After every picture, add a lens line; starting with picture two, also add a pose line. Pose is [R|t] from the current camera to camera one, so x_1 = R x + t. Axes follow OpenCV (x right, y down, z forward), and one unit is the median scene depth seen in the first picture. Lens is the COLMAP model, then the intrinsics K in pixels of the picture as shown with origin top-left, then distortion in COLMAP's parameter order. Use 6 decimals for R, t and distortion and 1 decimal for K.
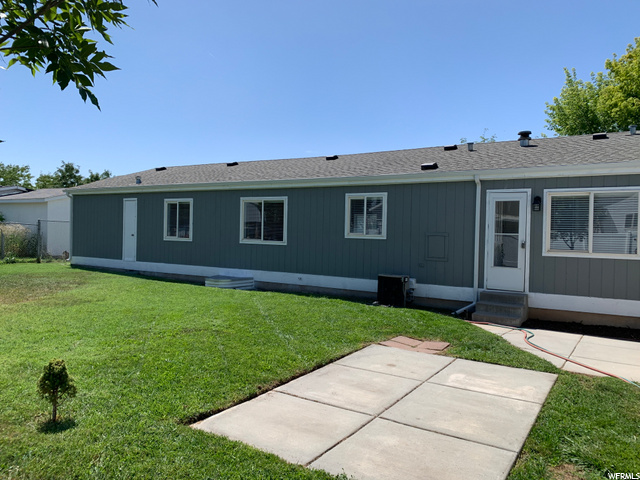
lens RADIAL K [[487.0, 0, 320.4], [0, 487.0, 236.4], [0, 0, 1]] dist [0.059233, -0.062440]
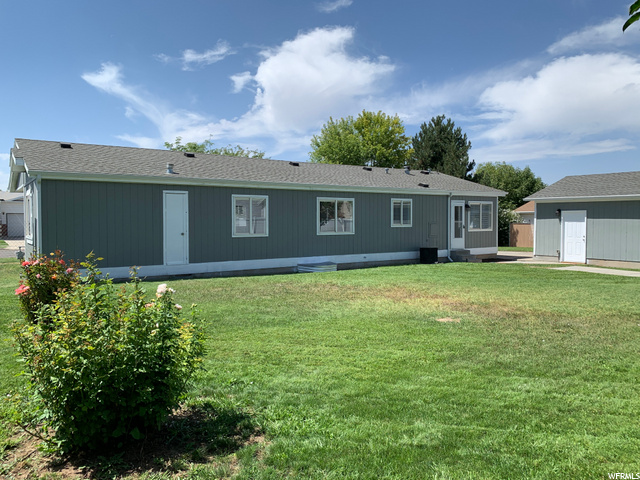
lens RADIAL K [[487.0, 0, 320.9], [0, 487.0, 241.1], [0, 0, 1]] dist [0.059233, -0.062440]
pose [[0.411415, -0.047079, 0.910232, -1.397322], [0.039154, 0.998656, 0.033956, -0.013070], [-0.910607, 0.021669, 0.412705, 0.541686]]
